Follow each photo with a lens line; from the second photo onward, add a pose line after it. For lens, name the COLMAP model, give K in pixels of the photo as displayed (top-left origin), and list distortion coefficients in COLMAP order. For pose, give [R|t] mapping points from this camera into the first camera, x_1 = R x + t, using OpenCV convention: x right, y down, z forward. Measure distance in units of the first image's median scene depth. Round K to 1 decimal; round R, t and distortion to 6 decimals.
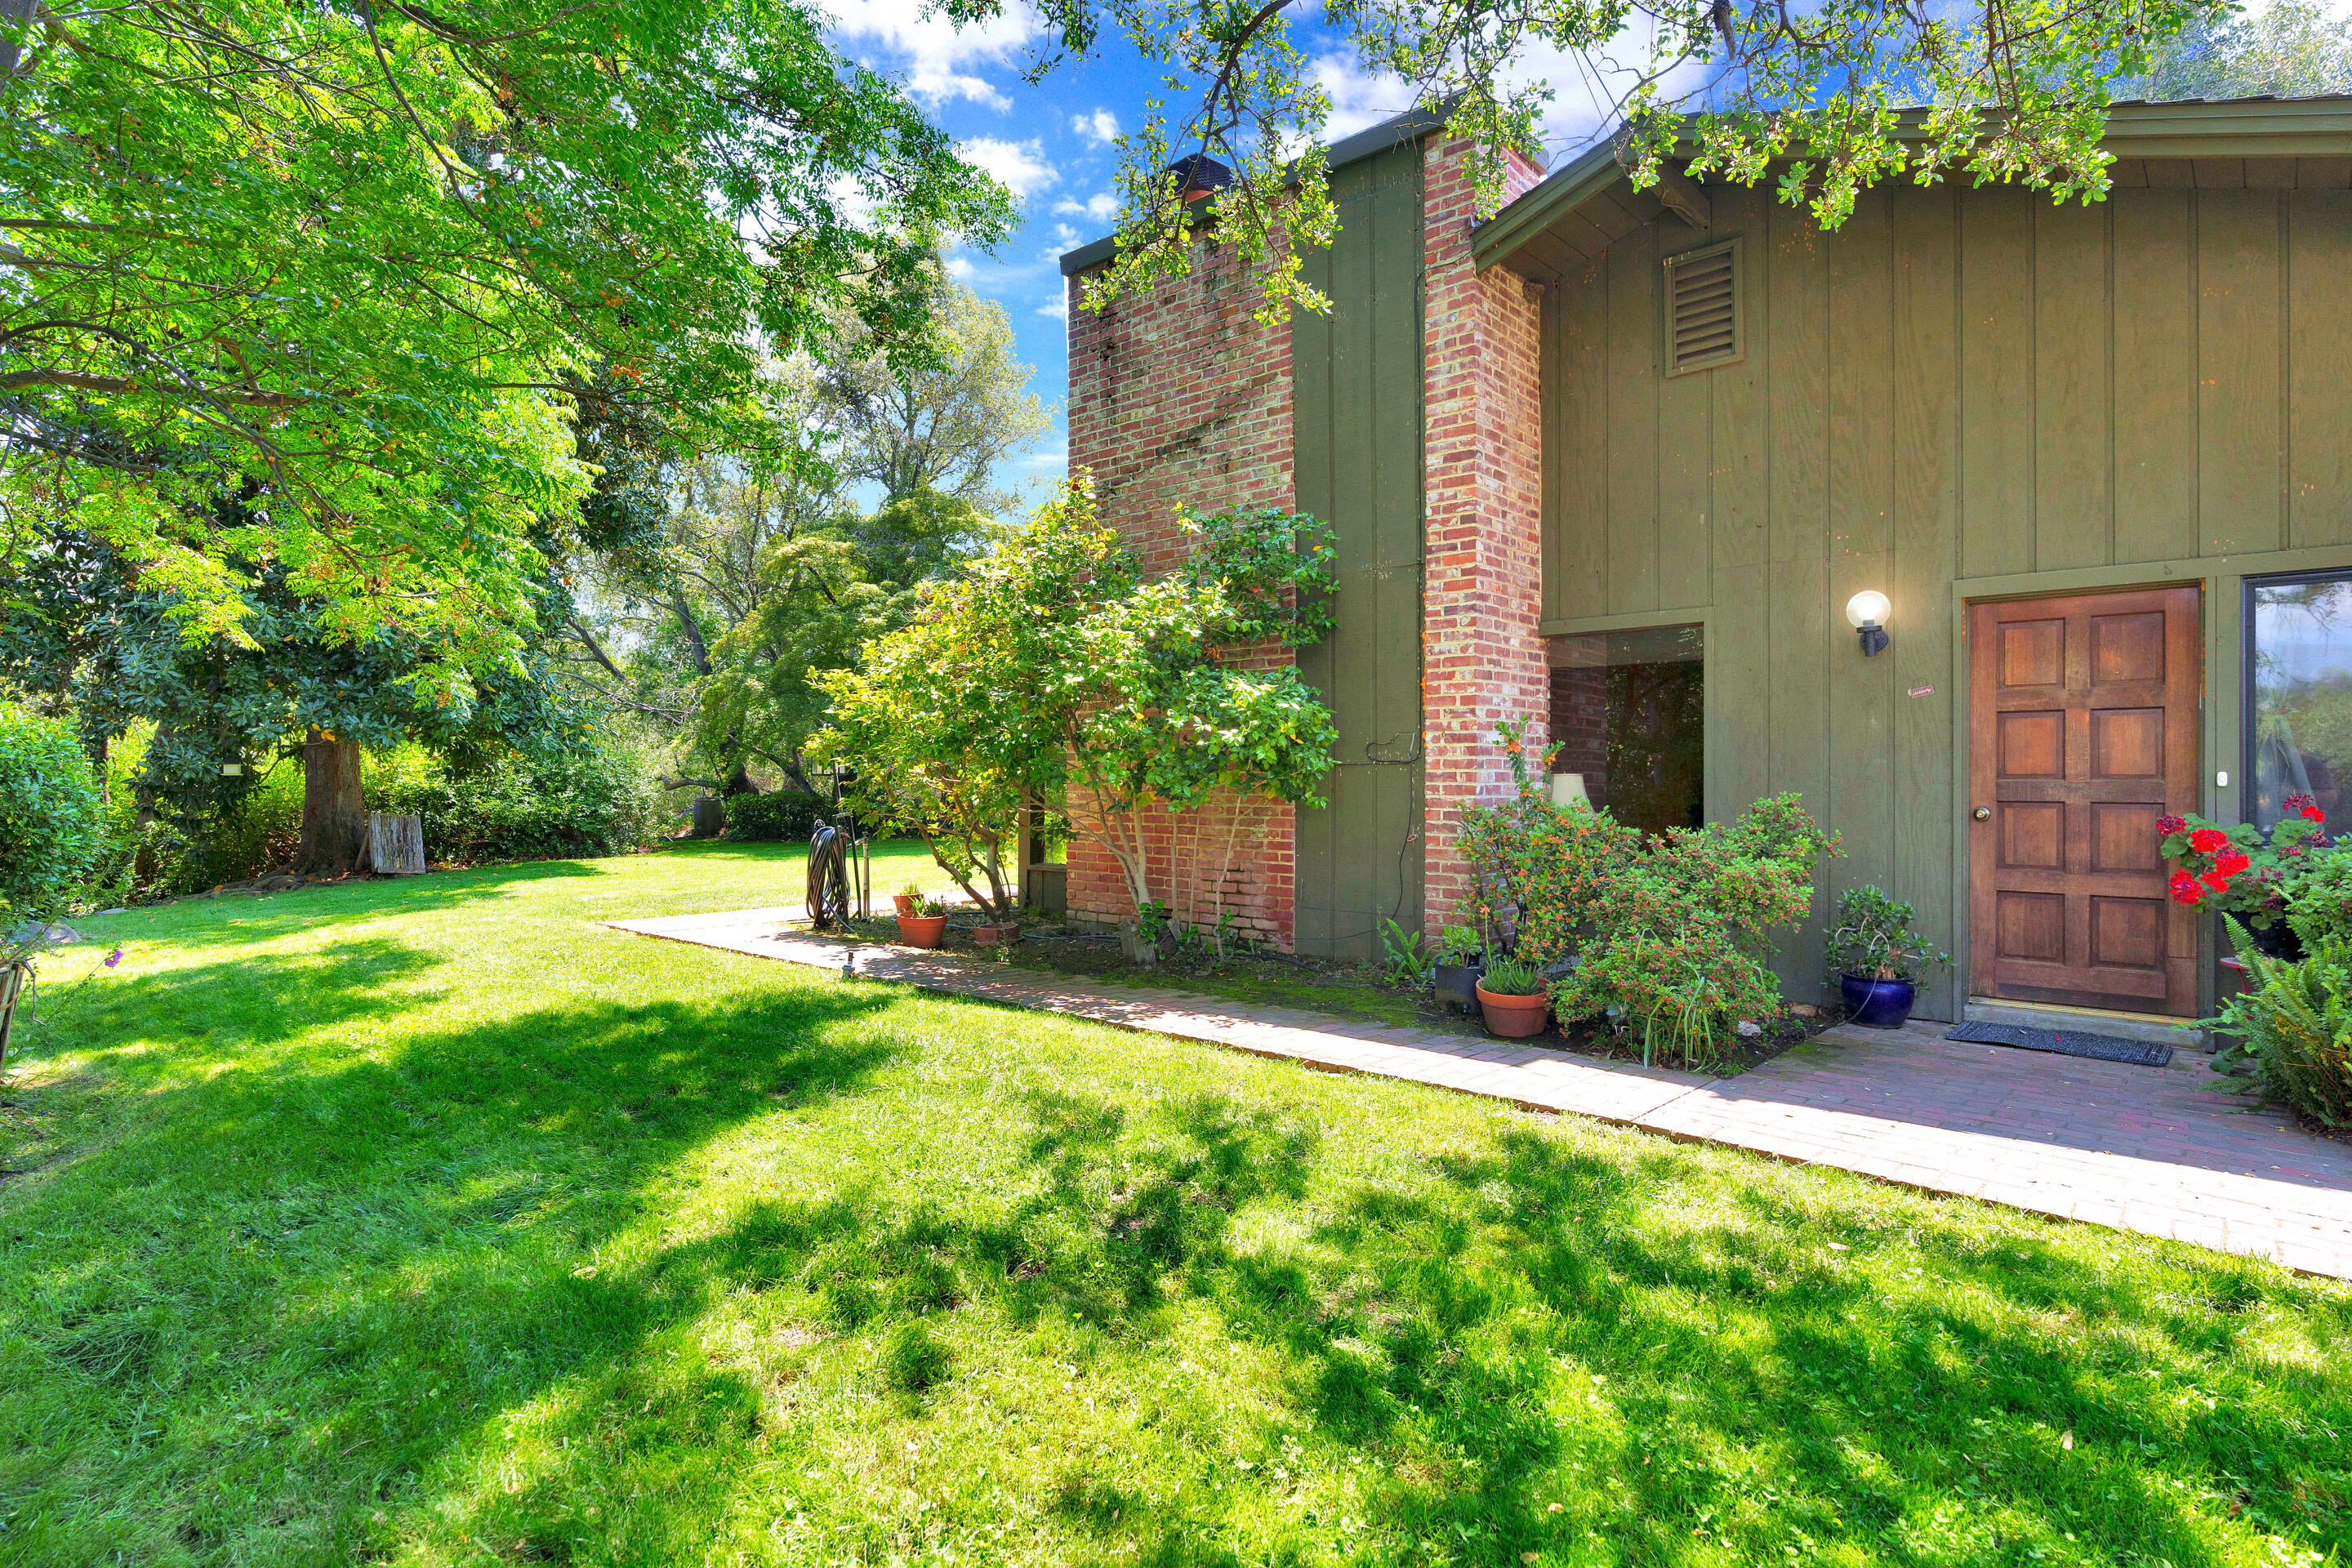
lens RADIAL K [[1215.7, 0, 1176.0], [0, 1215.7, 784.0], [0, 0, 1]] dist [-0.002618, 0.001774]
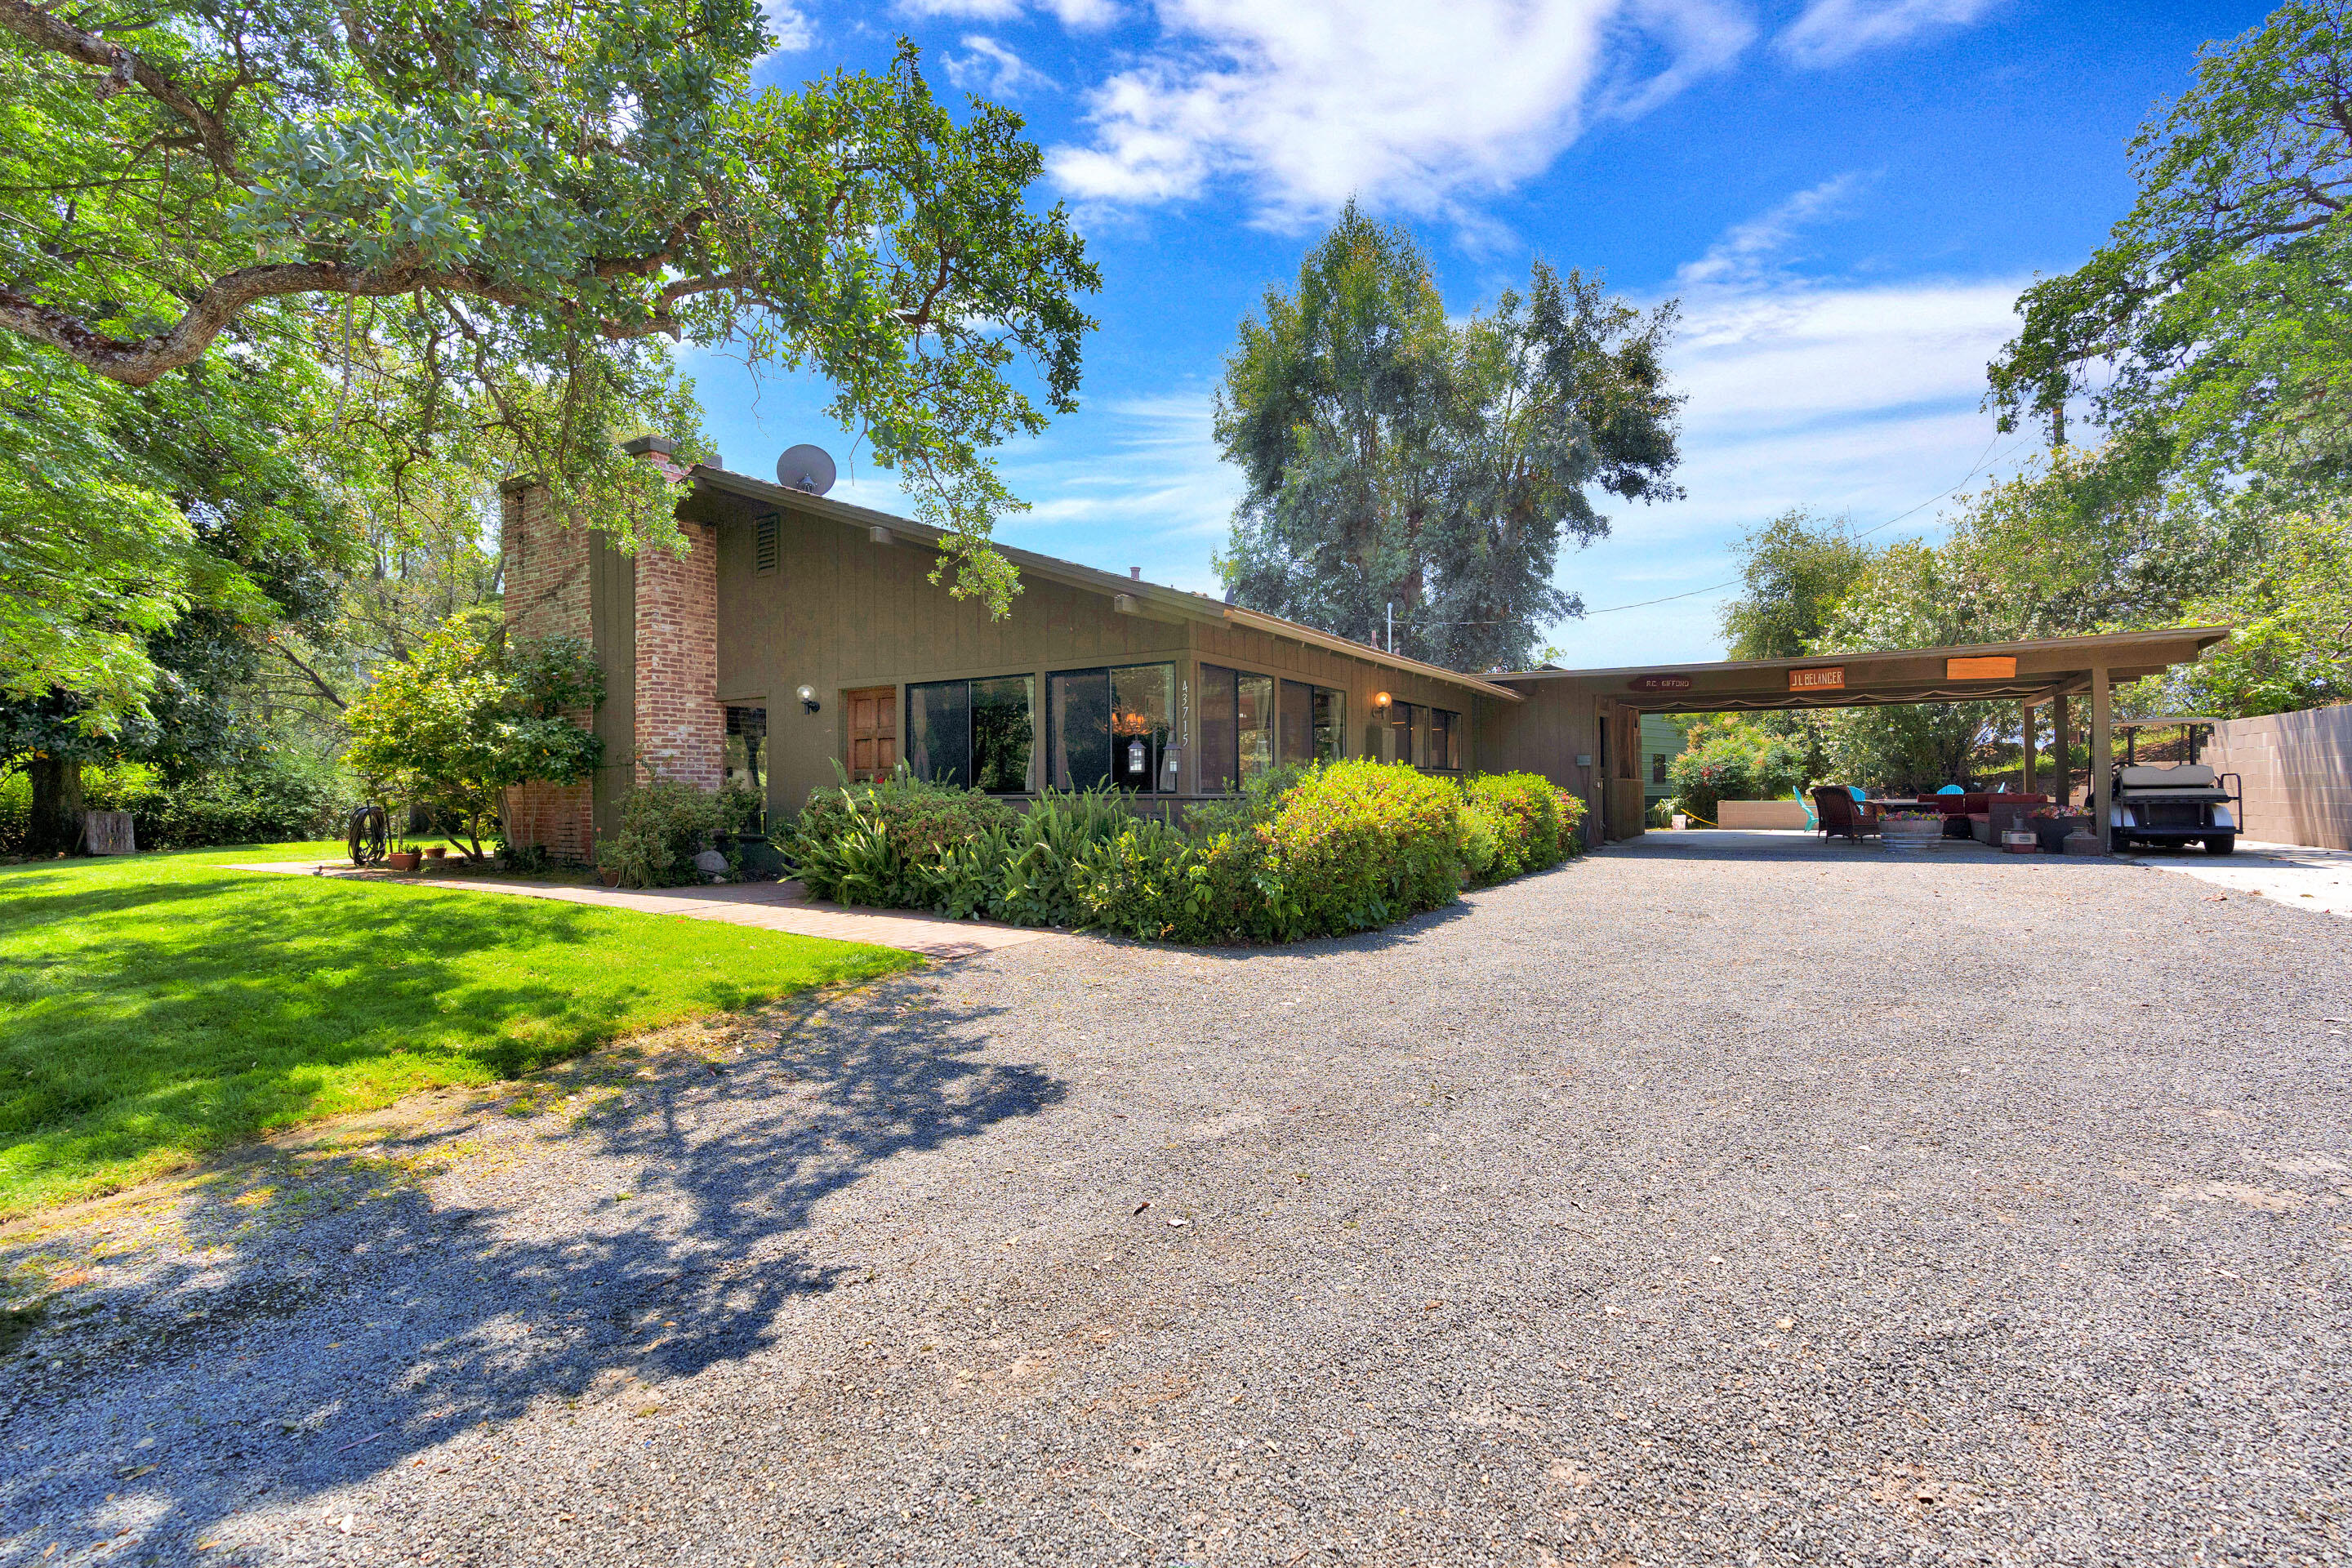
lens RADIAL K [[1063.8, 0, 1169.6], [0, 1063.8, 776.4], [0, 0, 1]] dist [0.002623, 0.000541]
pose [[0.986868, -0.007391, 0.161360, 0.372060], [0.010314, 0.999797, -0.017285, 0.019464], [-0.161200, 0.018722, 0.986744, -0.414141]]
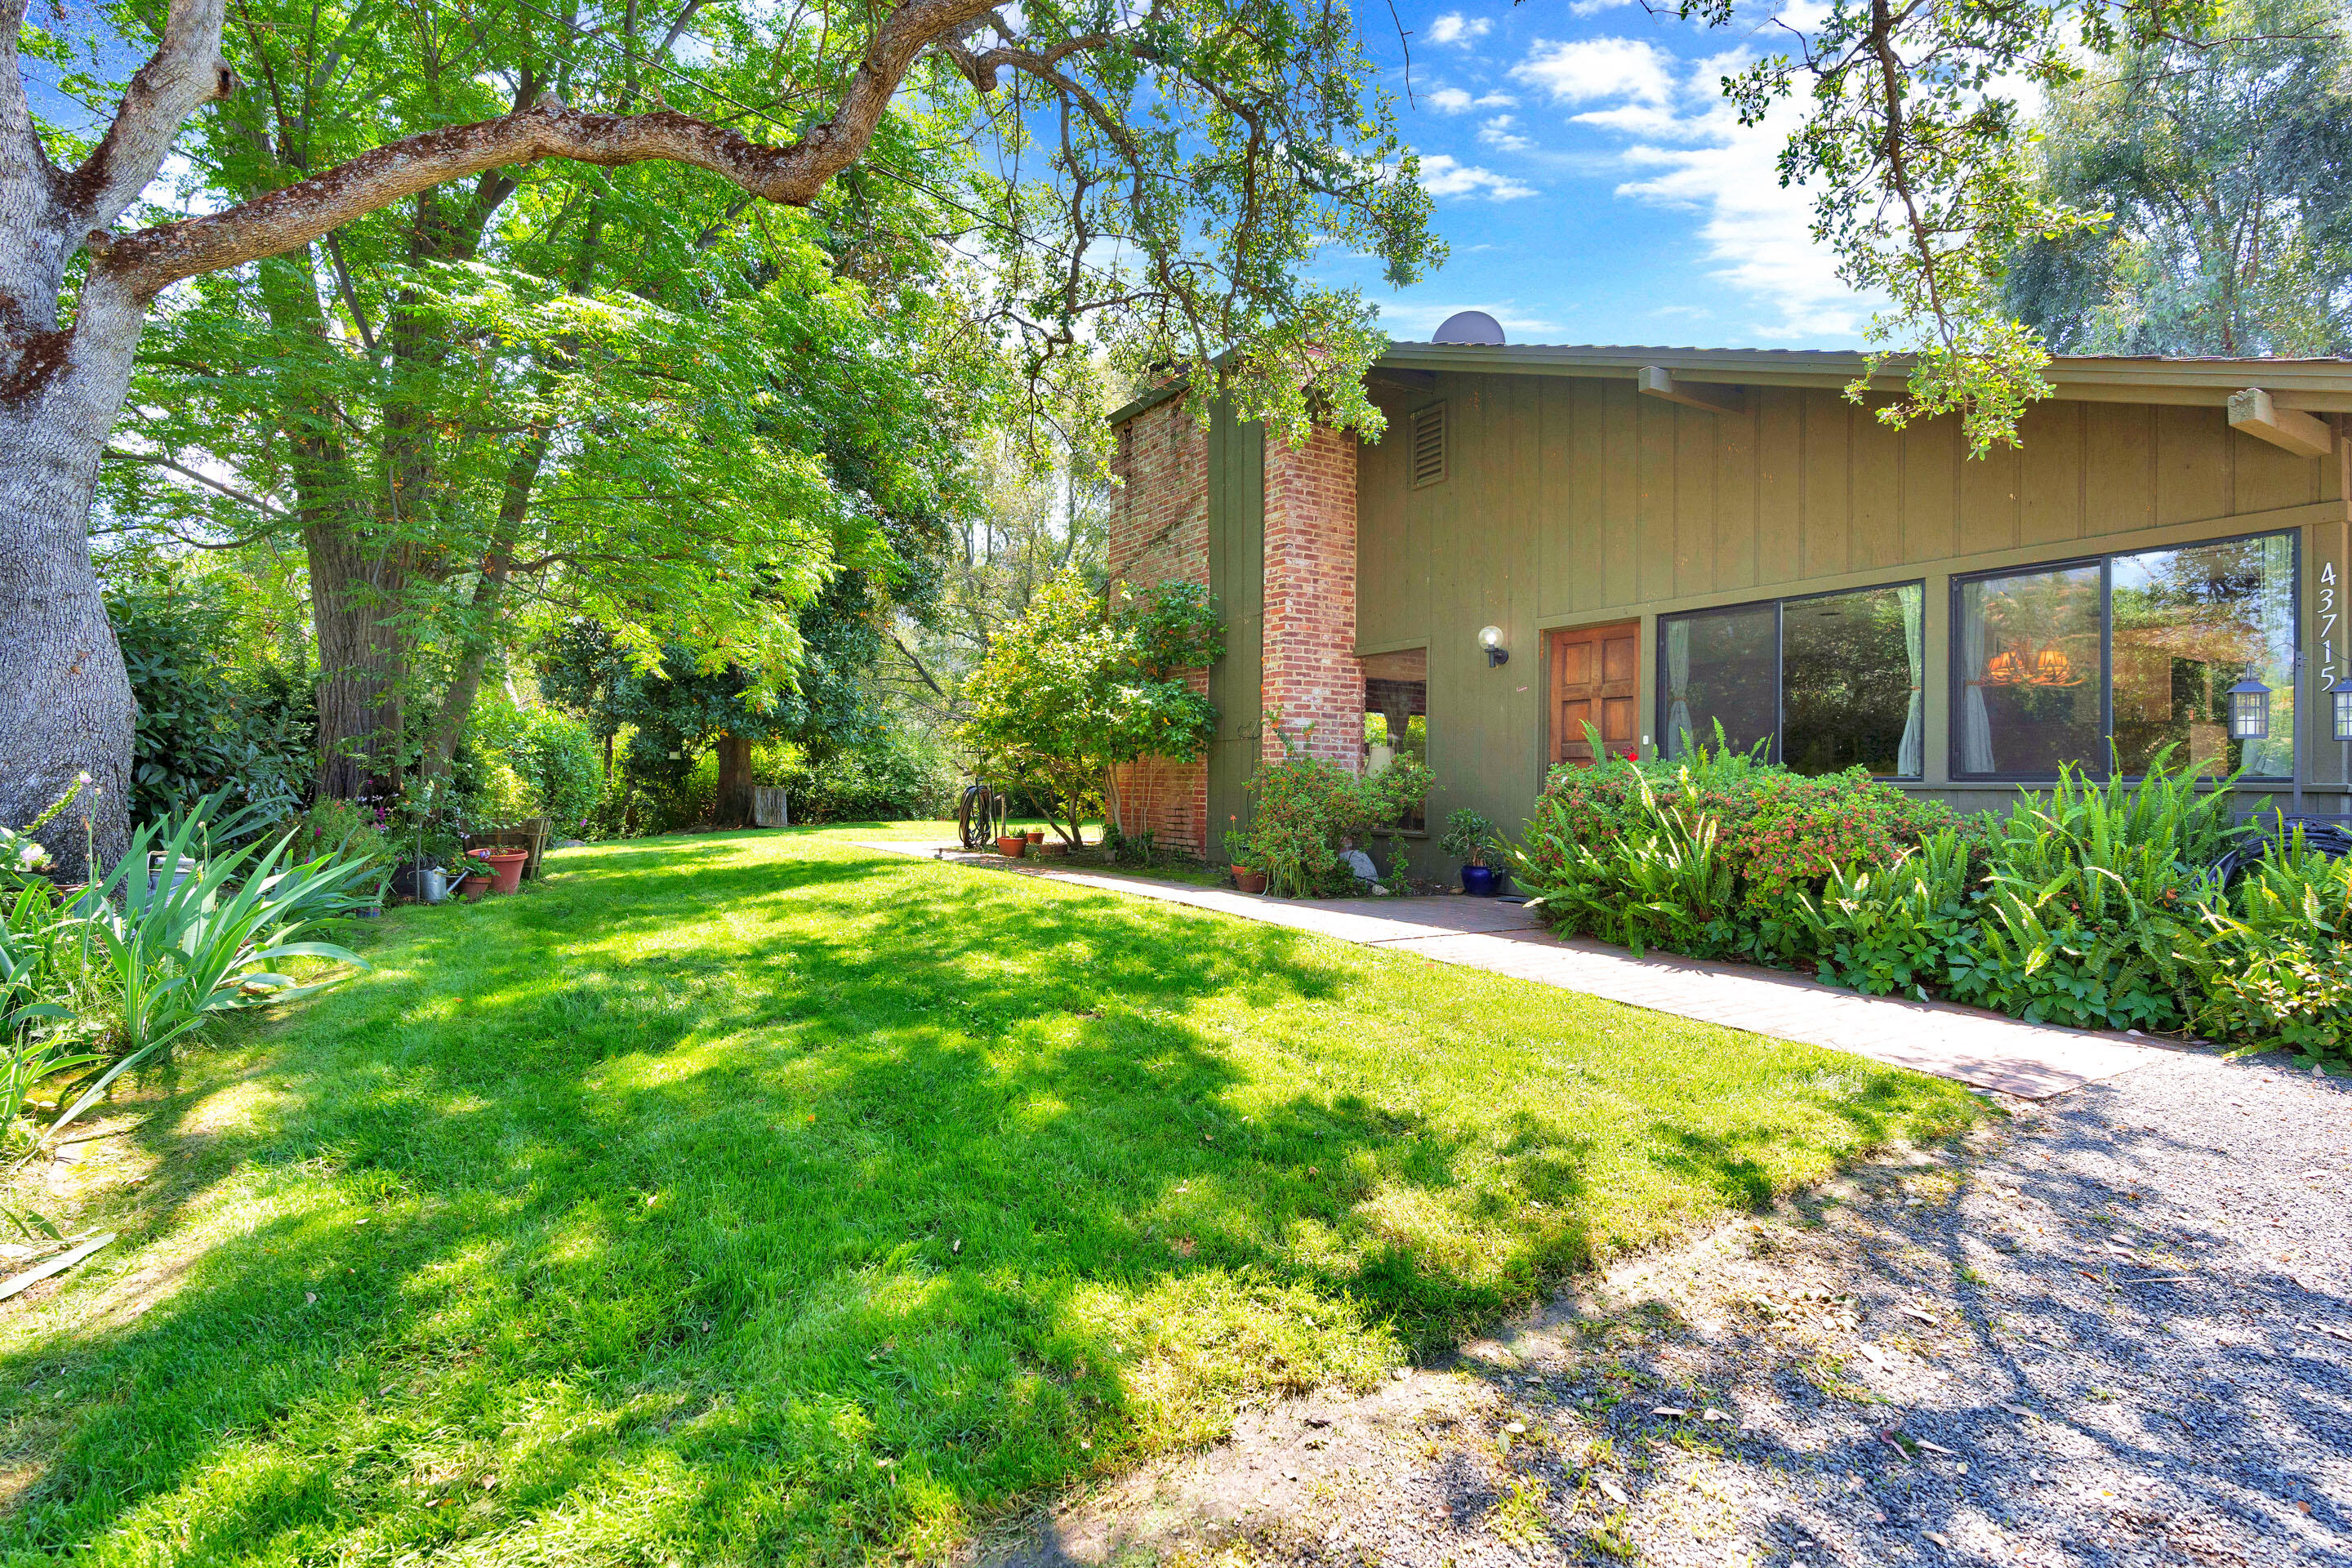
lens RADIAL K [[1159.4, 0, 1176.0], [0, 1159.4, 784.0], [0, 0, 1]] dist [-0.012982, 0.000006]
pose [[0.959833, 0.009502, -0.280411, 0.246264], [-0.011645, 0.999914, -0.005977, 0.025249], [0.280330, 0.009003, 0.959862, -0.233947]]
